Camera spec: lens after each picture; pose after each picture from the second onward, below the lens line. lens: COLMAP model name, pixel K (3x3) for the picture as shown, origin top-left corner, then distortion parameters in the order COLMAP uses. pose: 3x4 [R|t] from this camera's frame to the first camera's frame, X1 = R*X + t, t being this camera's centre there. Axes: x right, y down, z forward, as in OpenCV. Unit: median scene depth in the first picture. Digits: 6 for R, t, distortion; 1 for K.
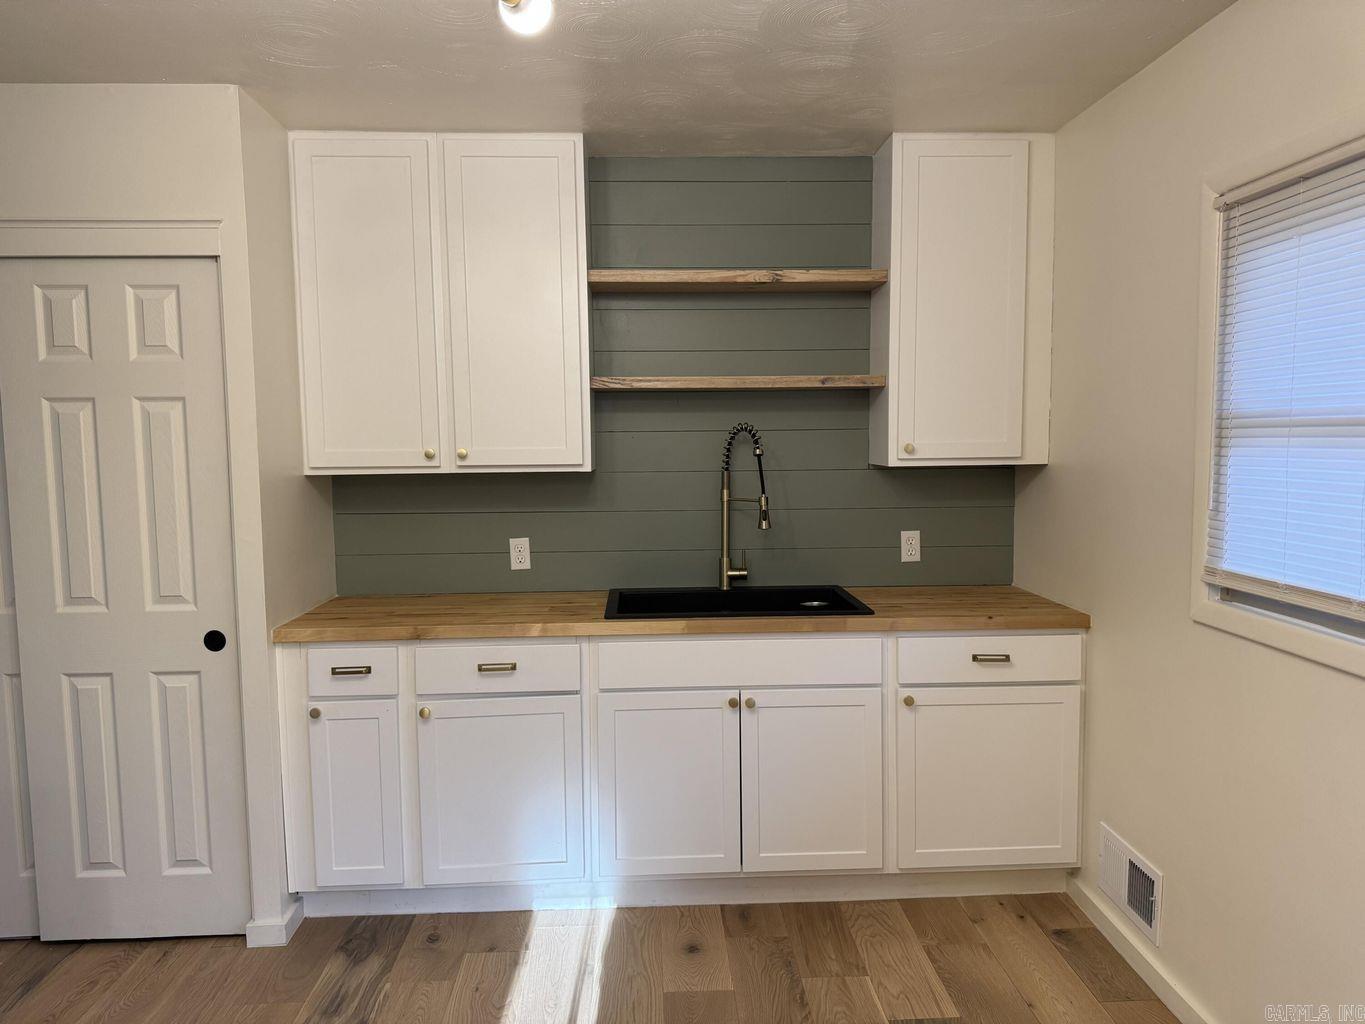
lens RADIAL K [[961.6, 0, 682.5], [0, 961.6, 512.0], [0, 0, 1]] dist [0.029592, -0.039831]
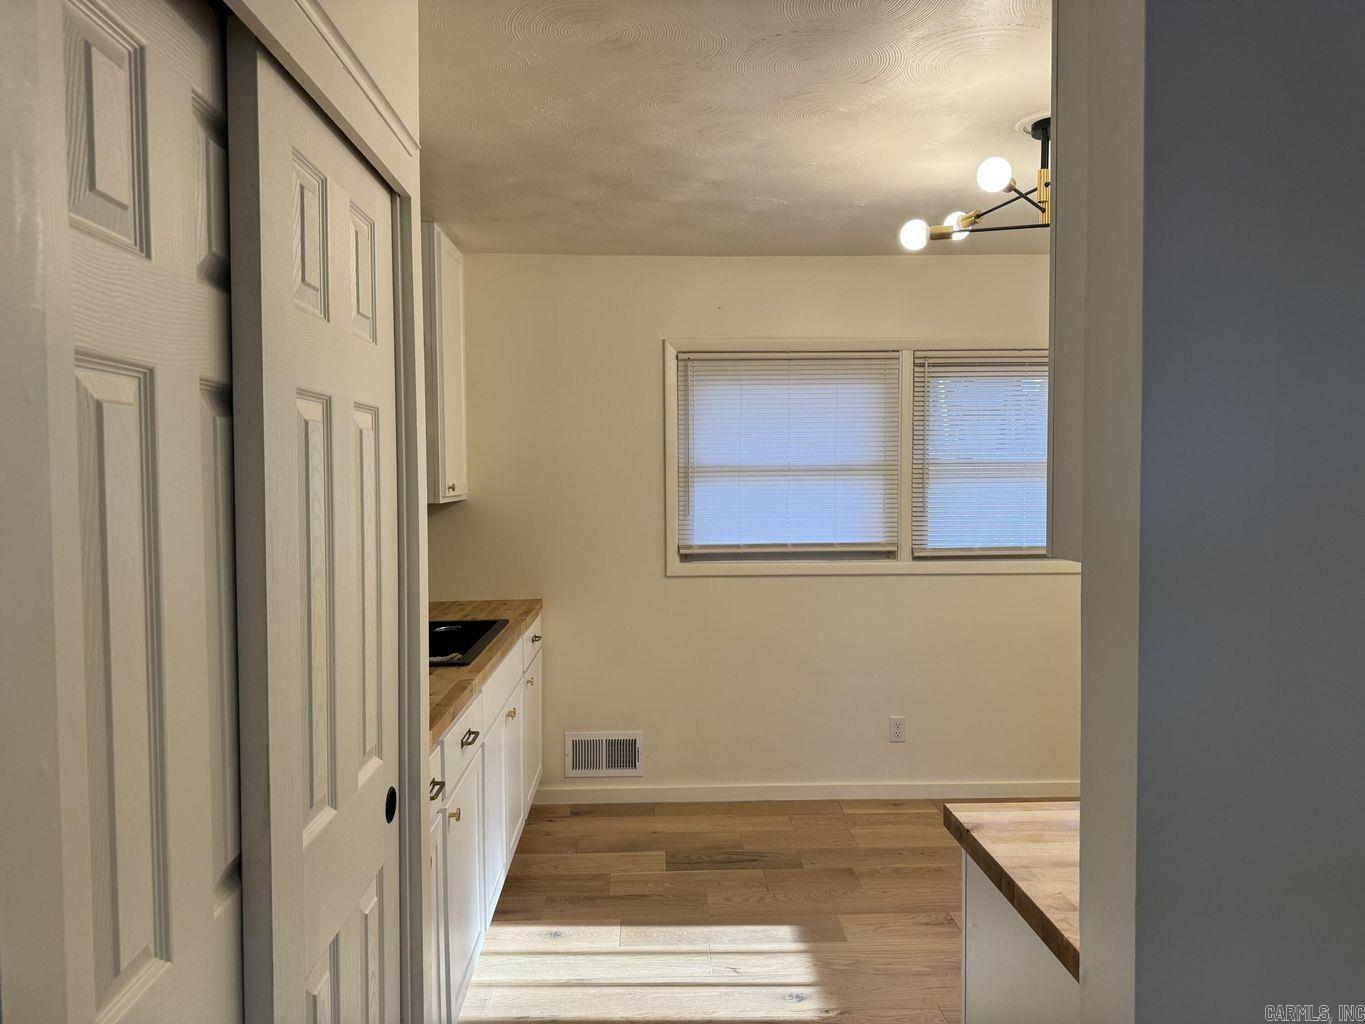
lens RADIAL K [[961.6, 0, 682.5], [0, 961.6, 512.0], [0, 0, 1]] dist [0.029592, -0.039831]
pose [[0.000716, -0.030234, 0.999543, -1.169270], [0.090760, 0.995419, 0.030044, -0.057305], [-0.995873, 0.090697, 0.003457, 0.866455]]
